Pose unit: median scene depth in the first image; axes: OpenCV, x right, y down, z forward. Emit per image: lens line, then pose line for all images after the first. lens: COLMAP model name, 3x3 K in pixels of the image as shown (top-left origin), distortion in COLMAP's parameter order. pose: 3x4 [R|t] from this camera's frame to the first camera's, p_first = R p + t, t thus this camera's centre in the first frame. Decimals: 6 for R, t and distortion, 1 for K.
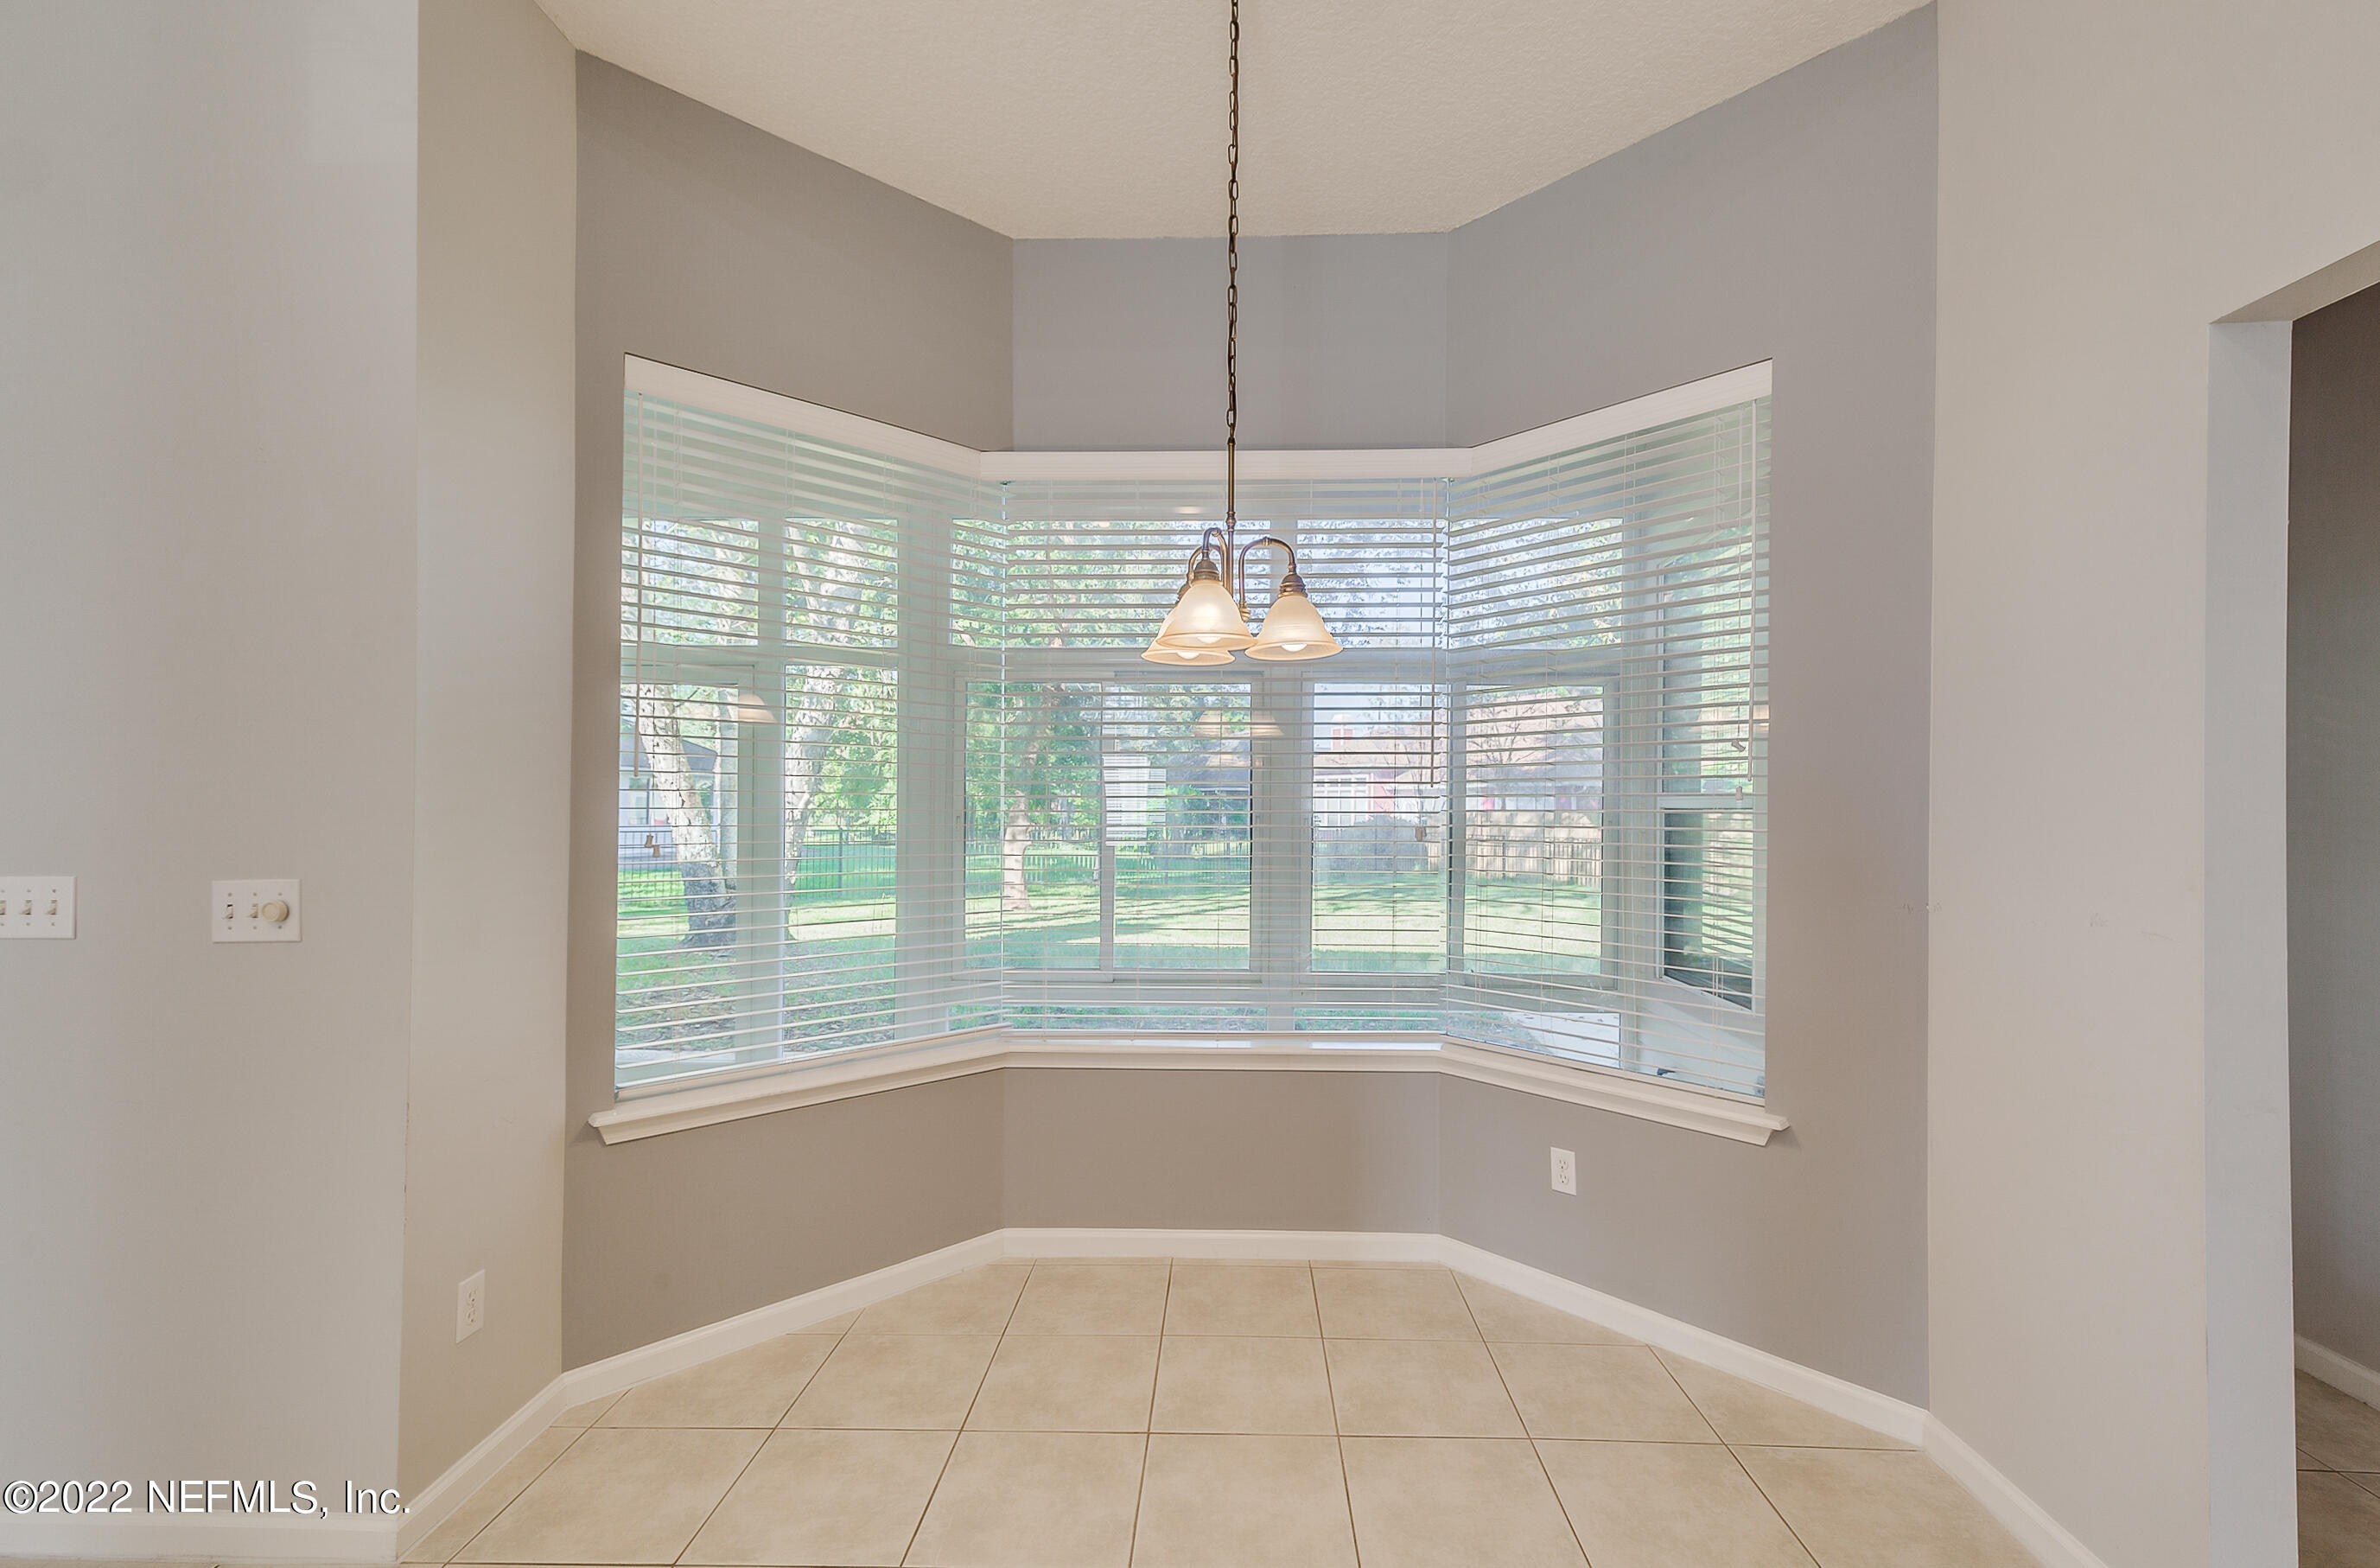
lens RADIAL K [[1042.3, 0, 1190.0], [0, 1042.3, 784.0], [0, 0, 1]] dist [0.014304, -0.000004]
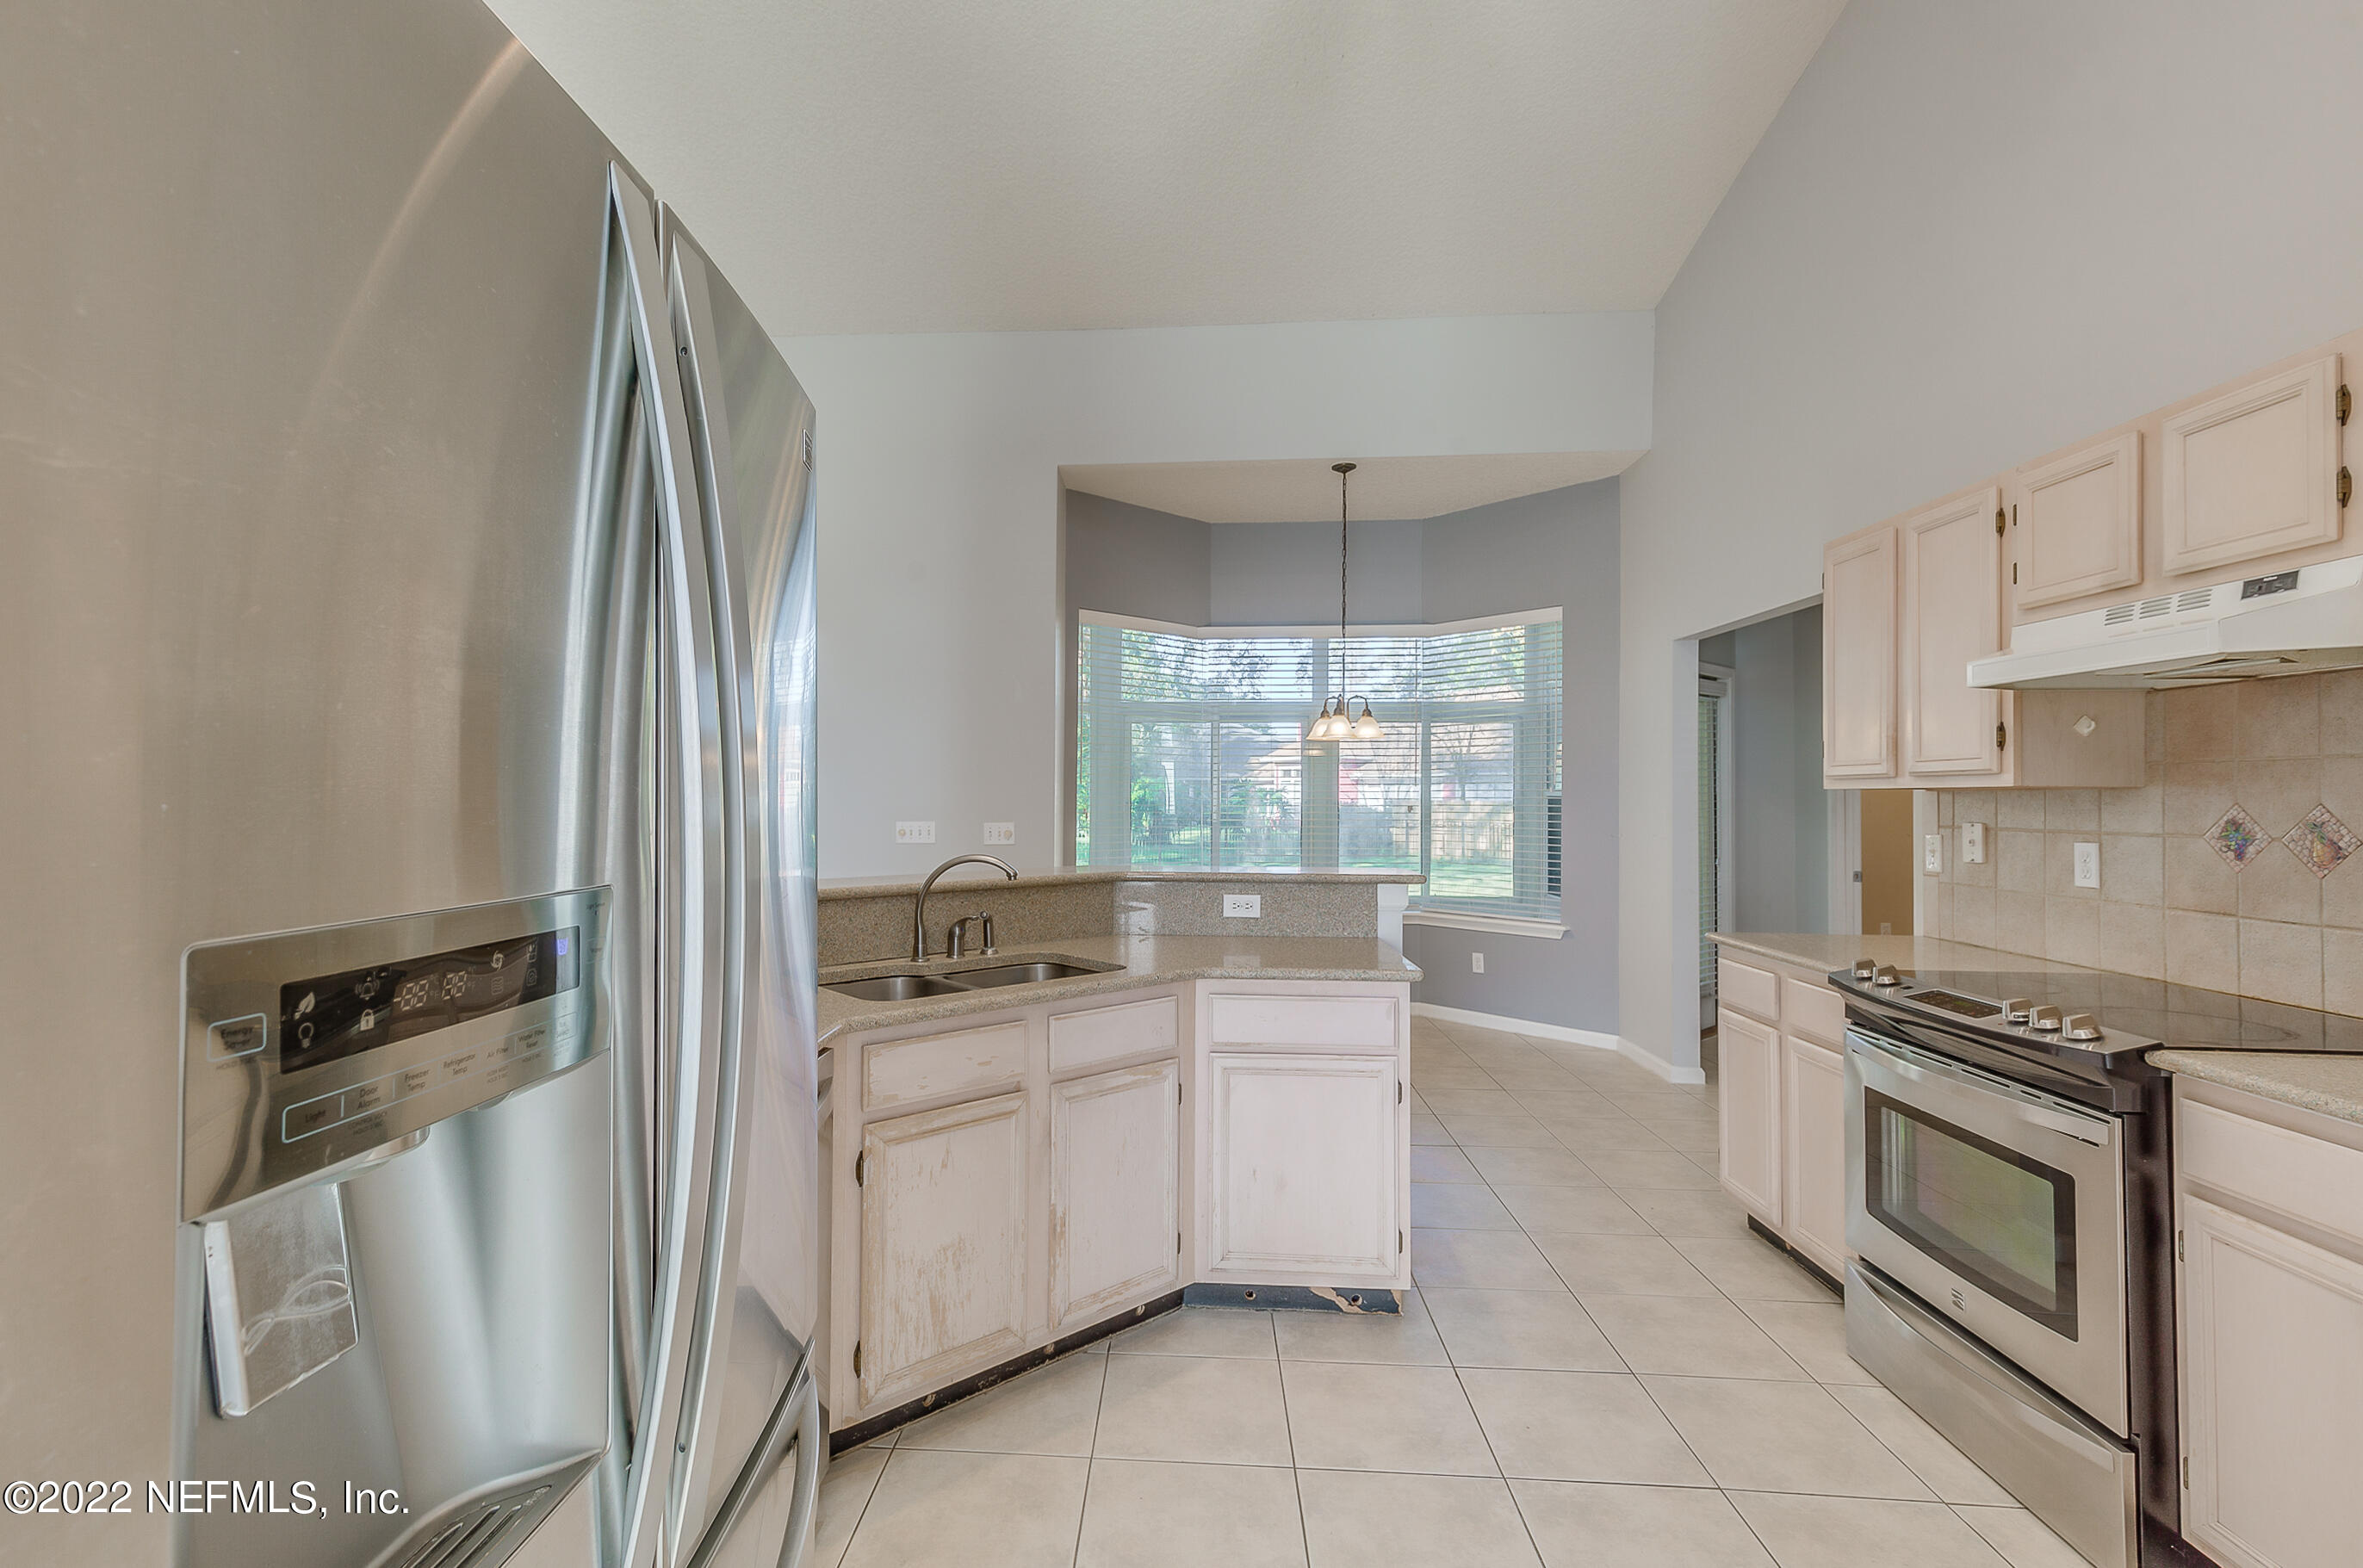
lens RADIAL K [[1053.6, 0, 1113.4], [0, 1053.6, 784.4], [0, 0, 1]] dist [0.002948, 0.000627]
pose [[0.999604, -0.001744, -0.028089, -0.333727], [0.002065, 0.999933, 0.011411, -0.028298], [0.028068, -0.011464, 0.999540, -1.203482]]
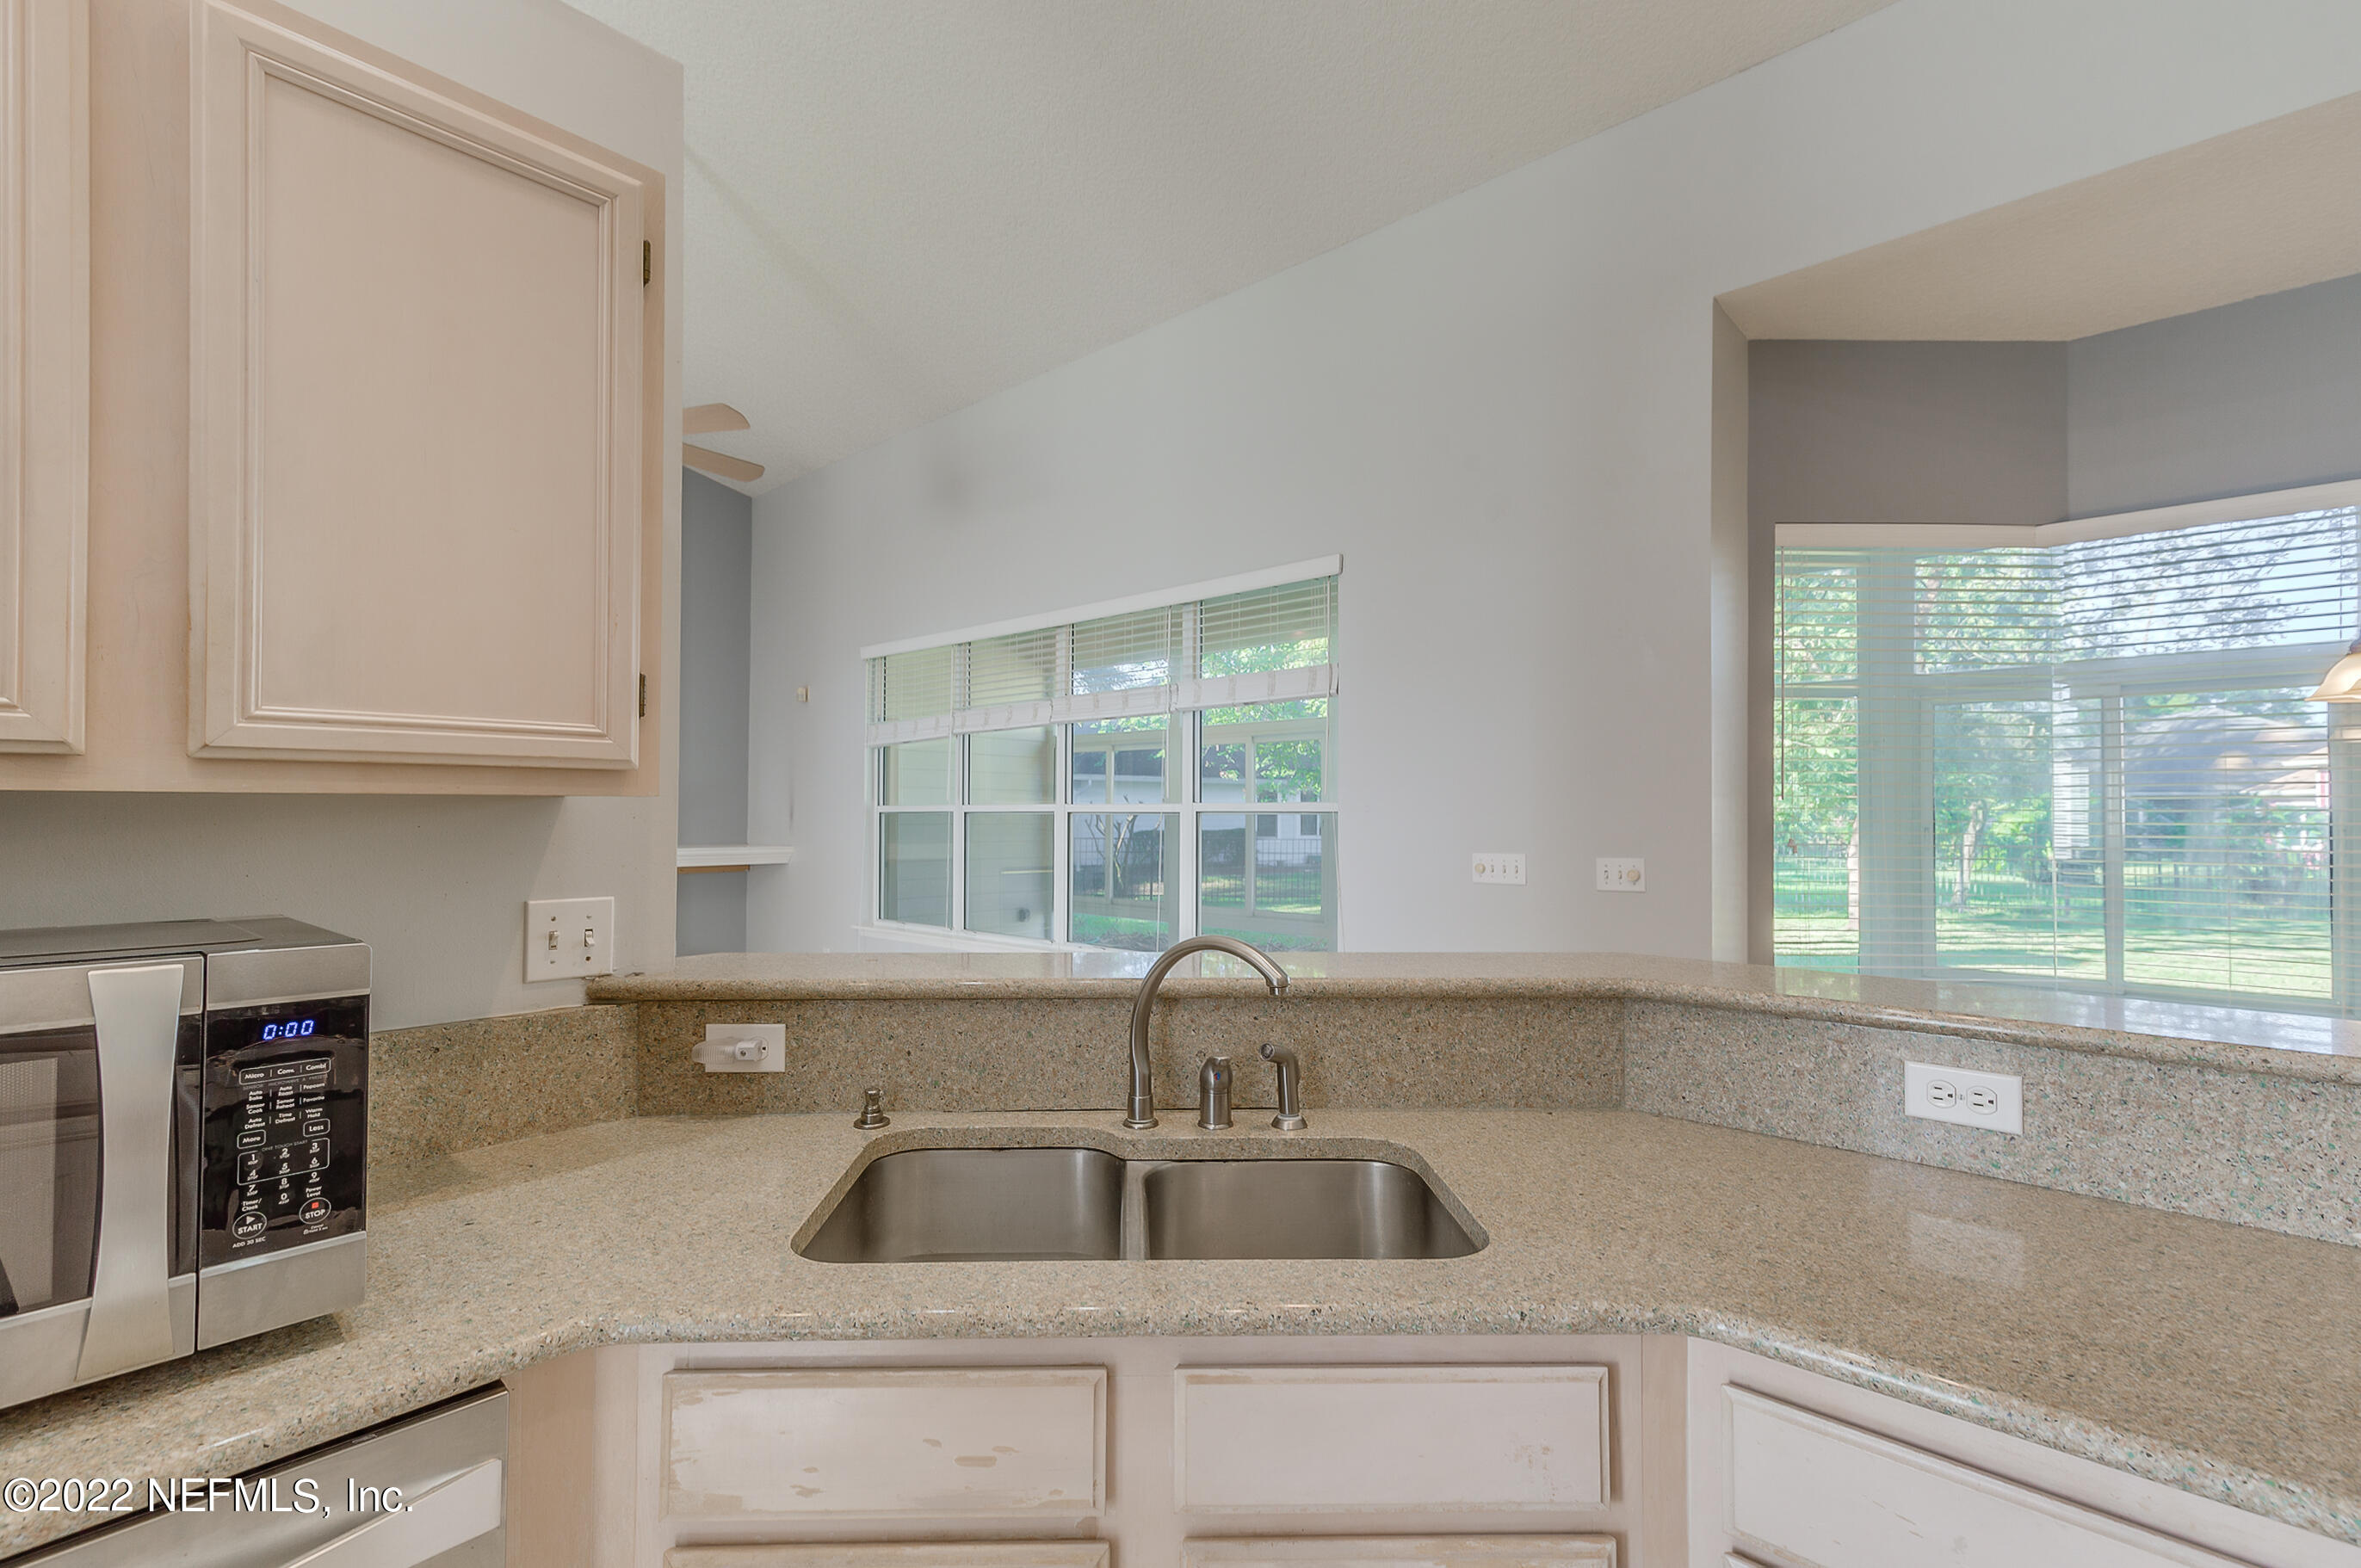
lens RADIAL K [[1051.4, 0, 1154.8], [0, 1051.4, 792.3], [0, 0, 1]] dist [0.011743, -0.000304]
pose [[0.758660, -0.017402, -0.651254, -0.193109], [0.016310, 0.999837, -0.007716, -0.016881], [0.651282, -0.004768, 0.758821, -0.642331]]
